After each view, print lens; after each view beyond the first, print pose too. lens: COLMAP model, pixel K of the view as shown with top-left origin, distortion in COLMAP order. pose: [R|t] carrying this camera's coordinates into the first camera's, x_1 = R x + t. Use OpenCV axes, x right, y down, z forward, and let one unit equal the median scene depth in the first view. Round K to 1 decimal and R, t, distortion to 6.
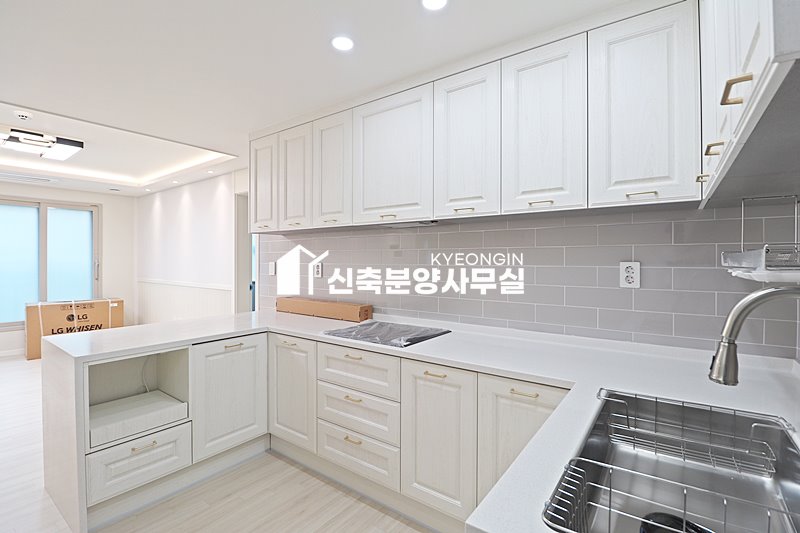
lens RADIAL K [[370.0, 0, 400.3], [0, 370.0, 260.0], [0, 0, 1]] dist [-0.008409, -0.007734]
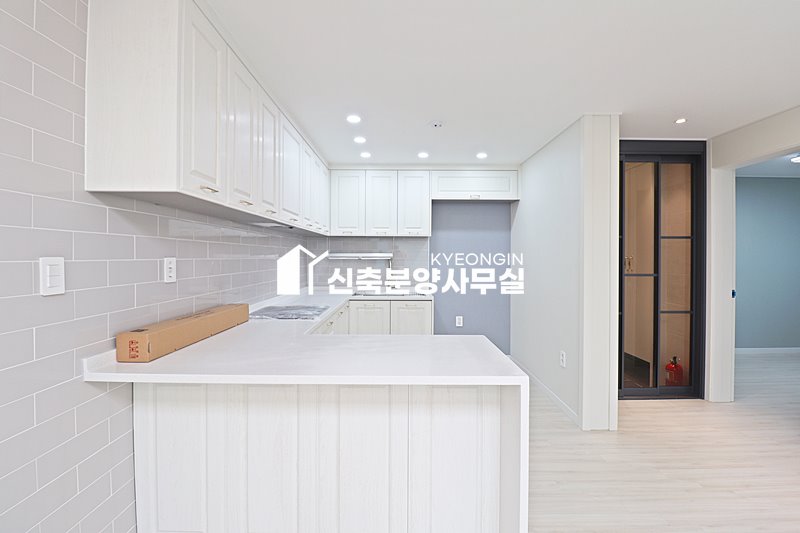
lens RADIAL K [[370.0, 0, 394.0], [0, 370.0, 256.7], [0, 0, 1]] dist [-0.008409, -0.007734]
pose [[-0.578062, -0.008670, 0.815947, -1.368169], [-0.007846, 0.999956, 0.005067, -0.001089], [-0.815955, -0.003473, -0.578104, 1.559089]]
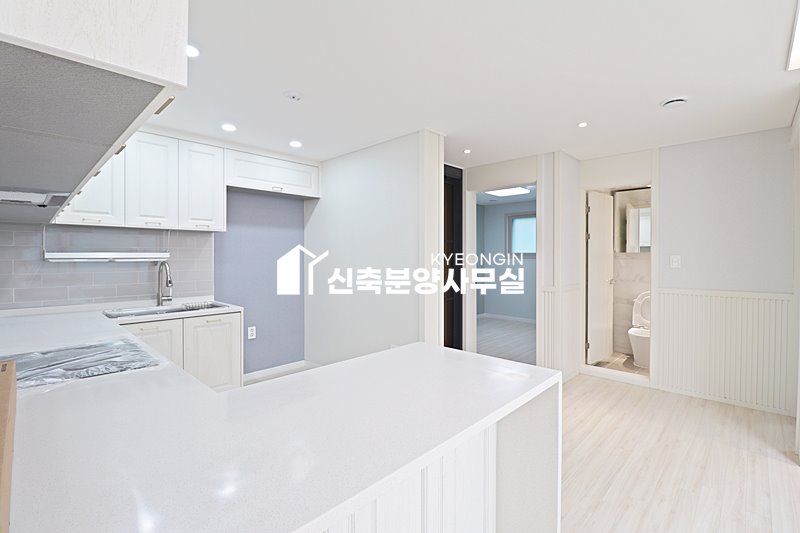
lens RADIAL K [[370.0, 0, 396.6], [0, 370.0, 258.9], [0, 0, 1]] dist [-0.008409, -0.007734]
pose [[-0.991841, -0.001822, 0.127469, -0.759534], [-0.000924, 0.999974, 0.007106, 0.002406], [-0.127479, 0.006930, -0.991817, 1.731940]]
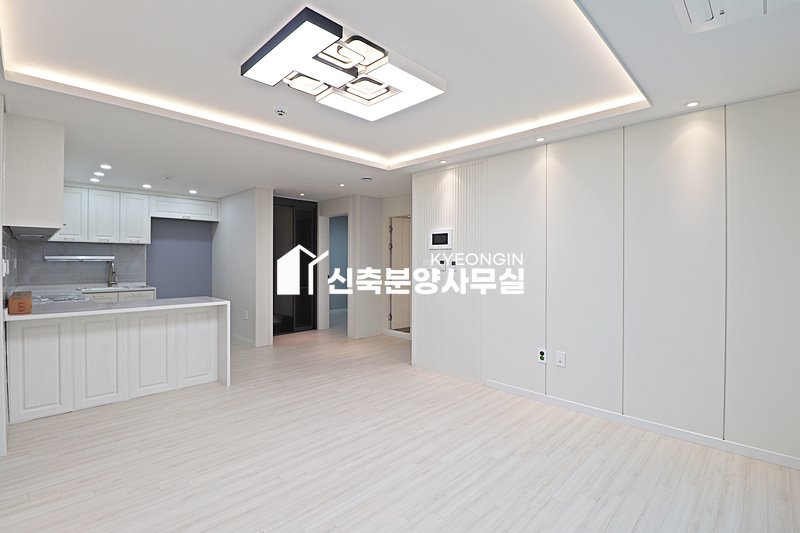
lens RADIAL K [[370.0, 0, 399.5], [0, 370.0, 259.7], [0, 0, 1]] dist [-0.008409, -0.007734]
pose [[-0.988845, -0.004251, 0.148889, -2.078811], [-0.004555, 0.999988, -0.001705, 0.008140], [-0.148880, -0.002364, -0.988852, 2.671938]]
